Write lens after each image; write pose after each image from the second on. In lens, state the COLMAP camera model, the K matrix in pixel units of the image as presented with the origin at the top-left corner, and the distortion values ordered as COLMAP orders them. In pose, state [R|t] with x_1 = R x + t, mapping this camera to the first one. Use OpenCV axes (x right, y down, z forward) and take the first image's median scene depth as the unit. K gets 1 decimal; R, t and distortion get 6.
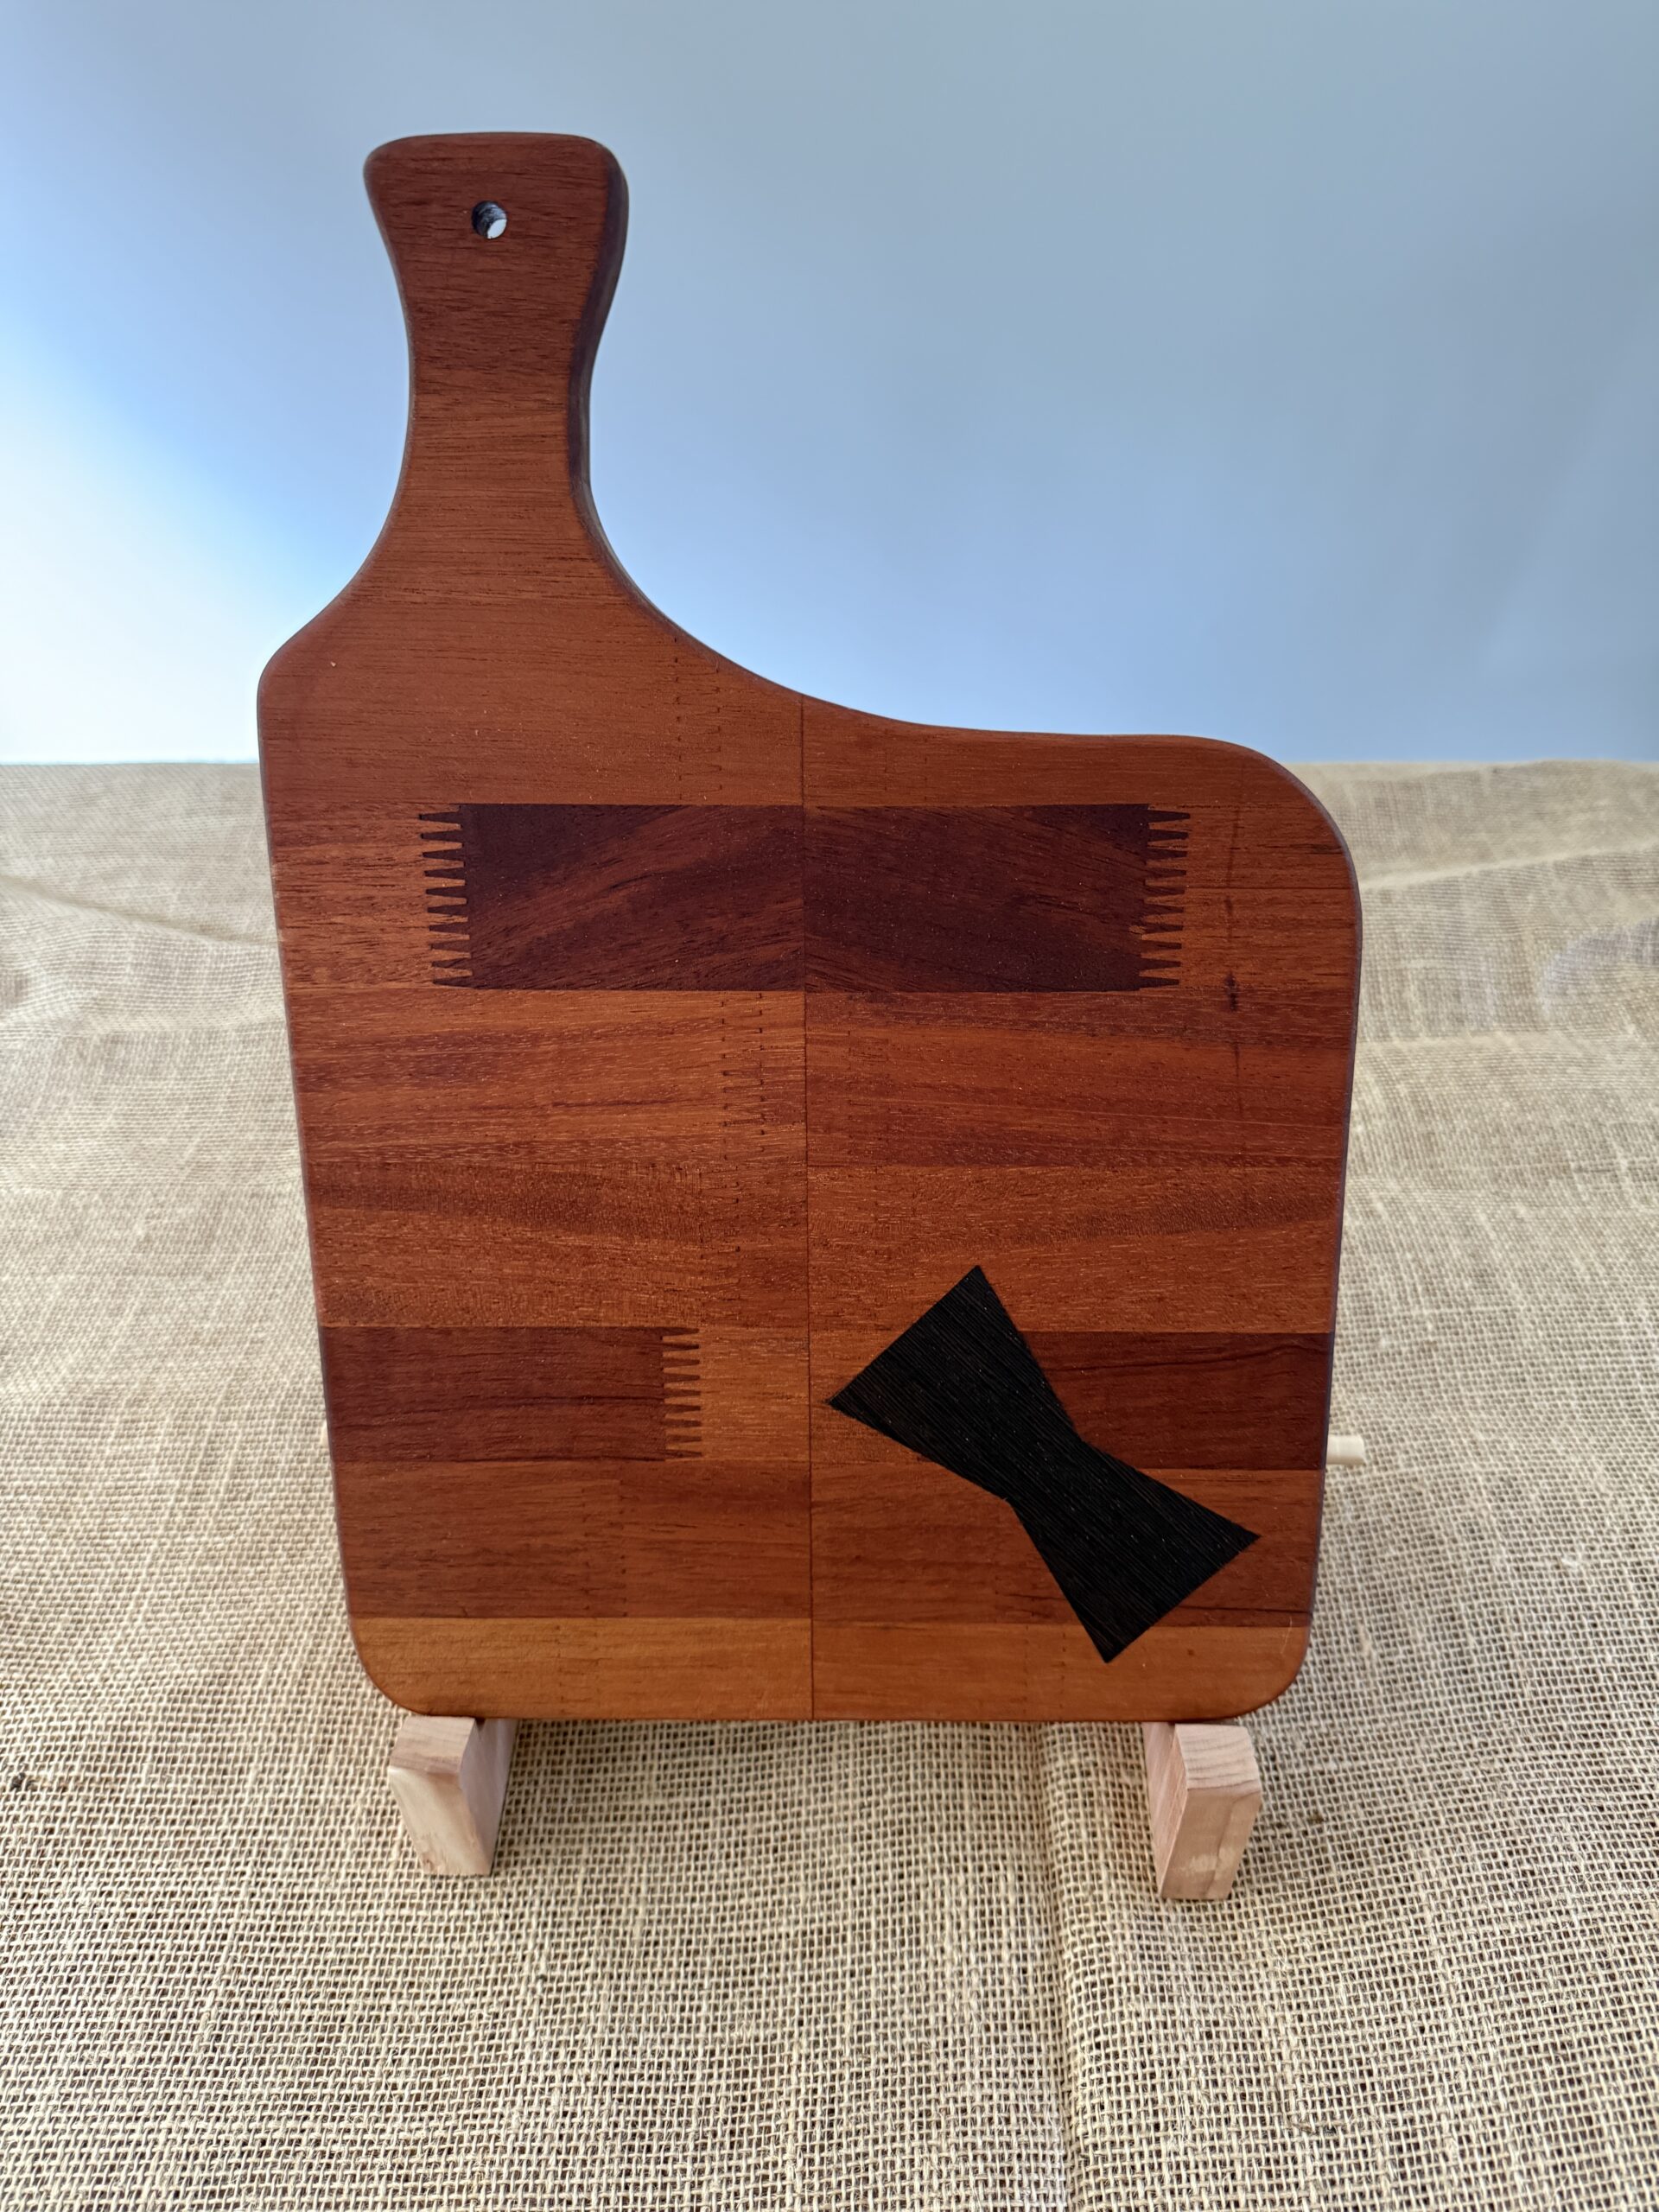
lens RADIAL K [[1632.3, 0, 827.6], [0, 1632.3, 1098.0], [0, 0, 1]] dist [-0.003766, -0.008170]
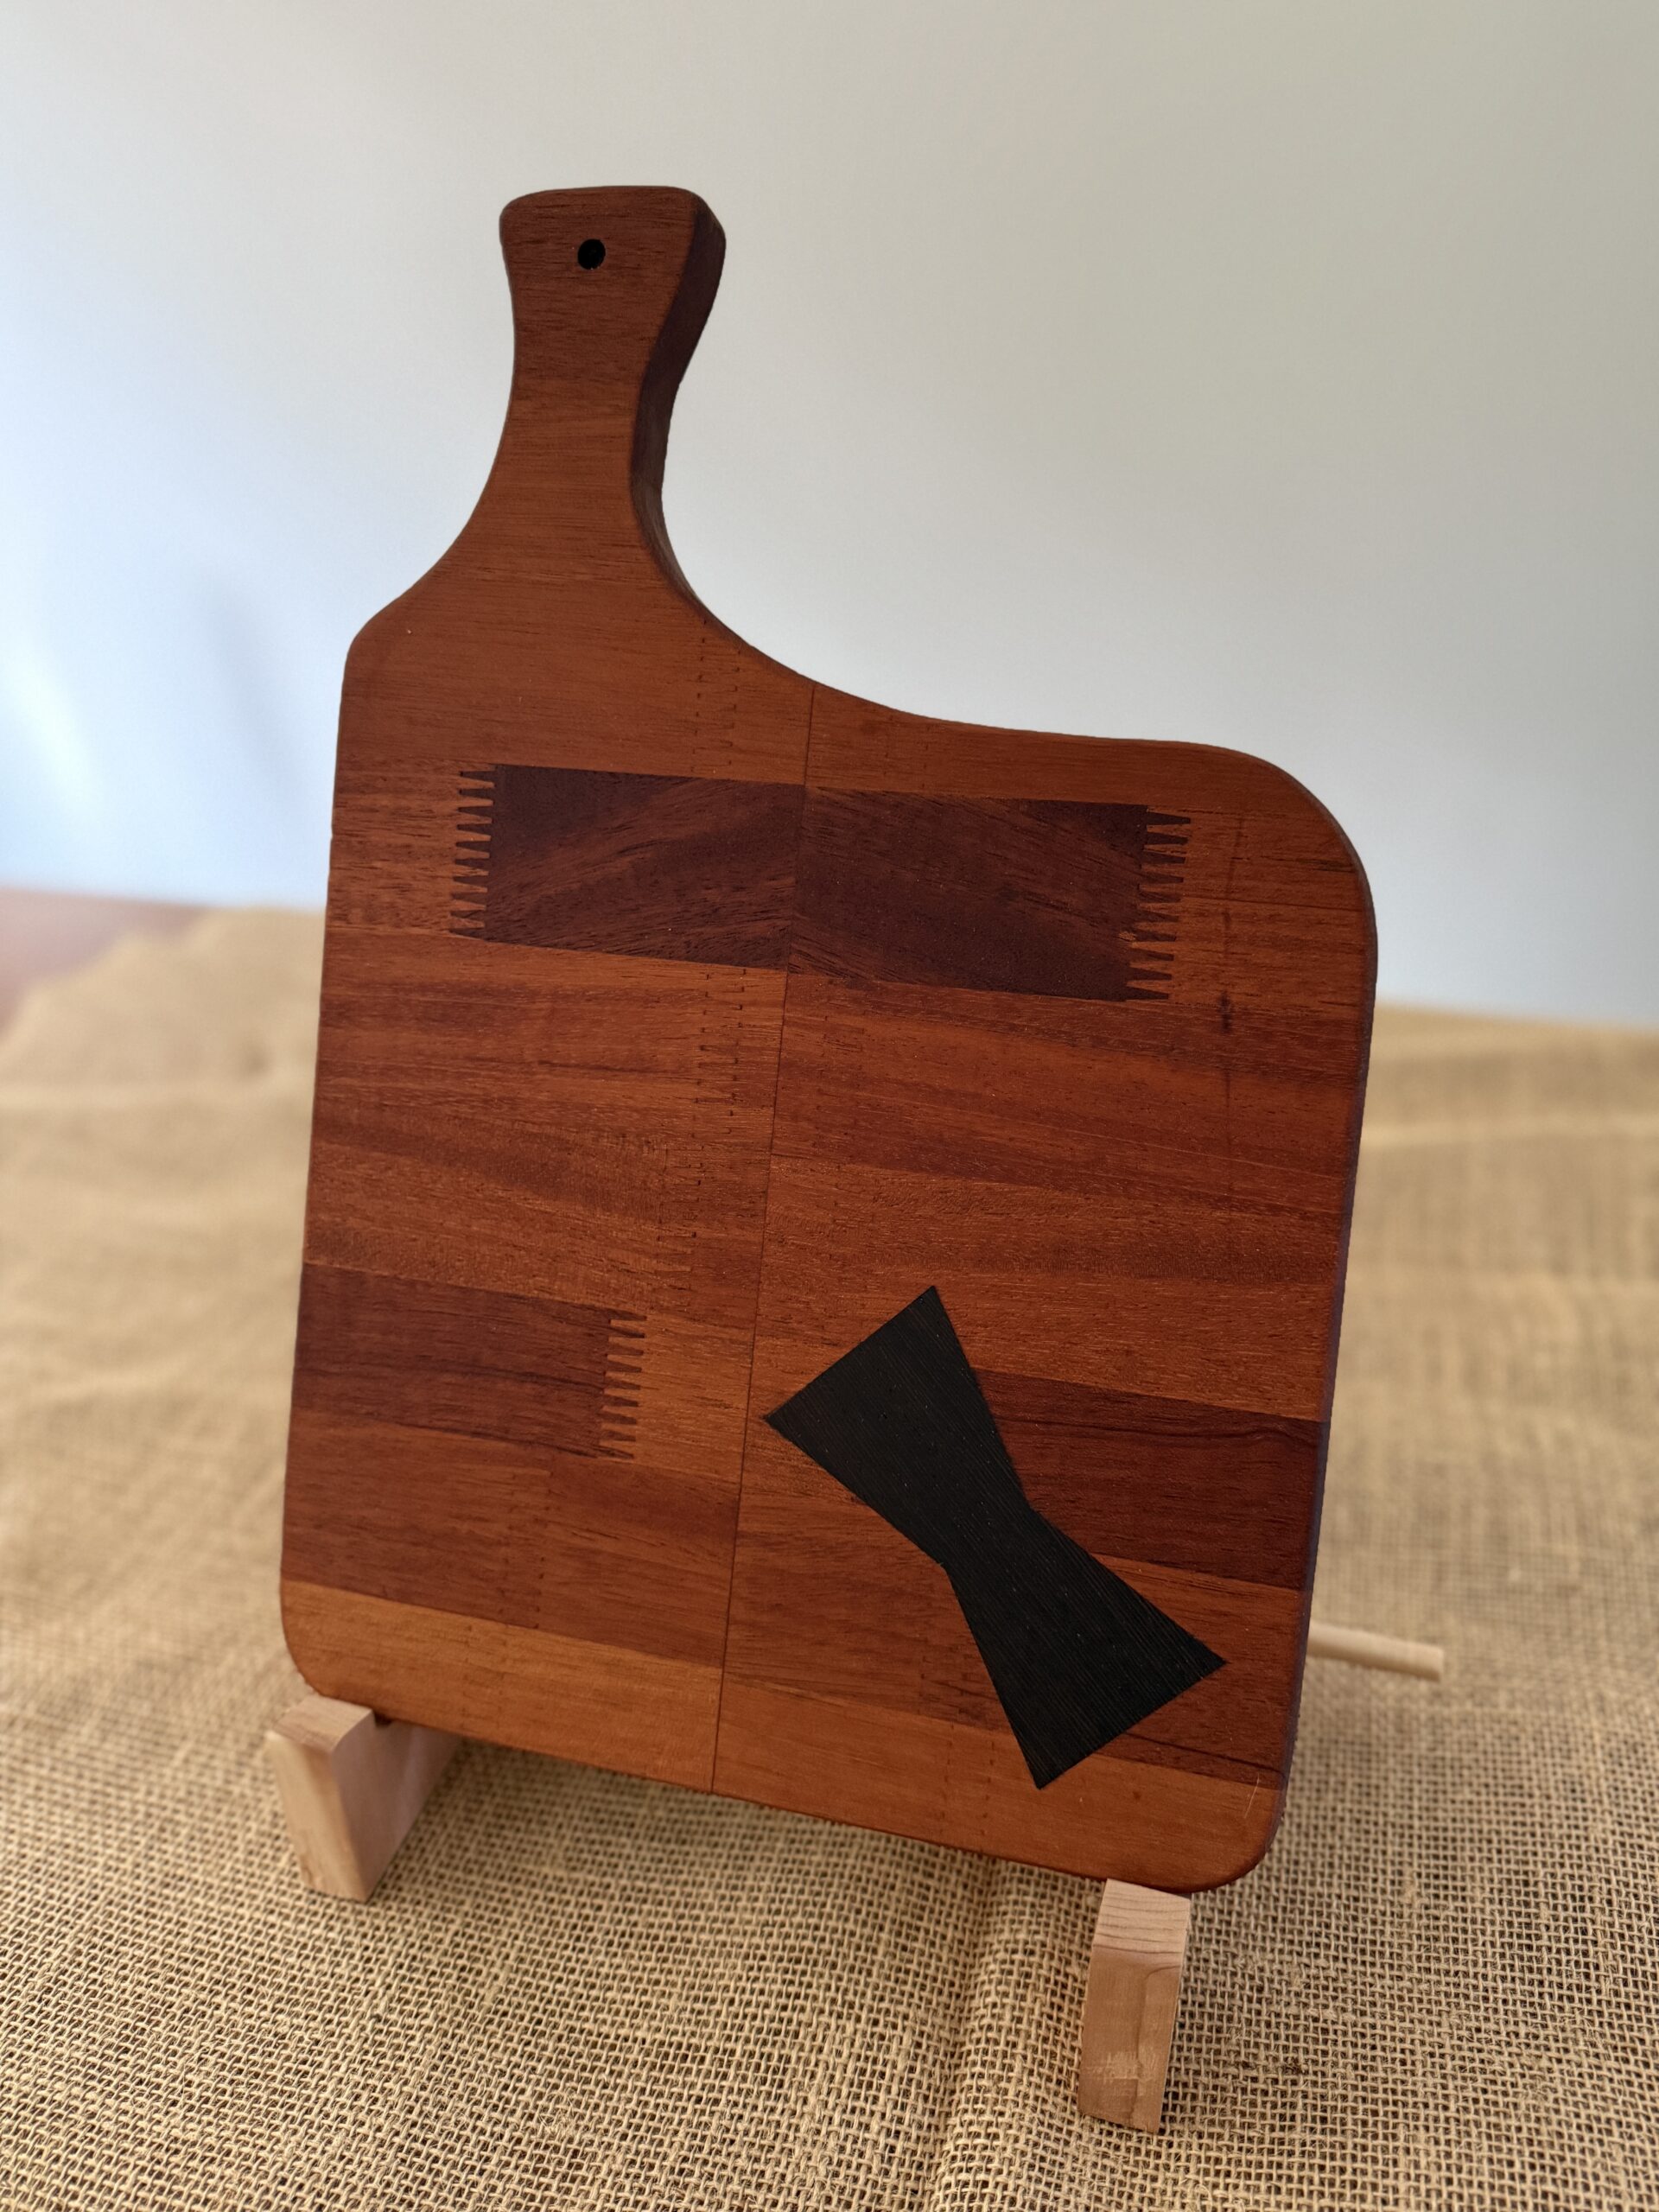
lens RADIAL K [[1632.3, 0, 824.0], [0, 1632.3, 1101.0], [0, 0, 1]] dist [-0.003766, -0.008170]
pose [[0.964418, 0.112462, -0.239272, 0.230596], [-0.160123, 0.968612, -0.190134, 0.178143], [0.210379, 0.221681, 0.952154, 0.070684]]
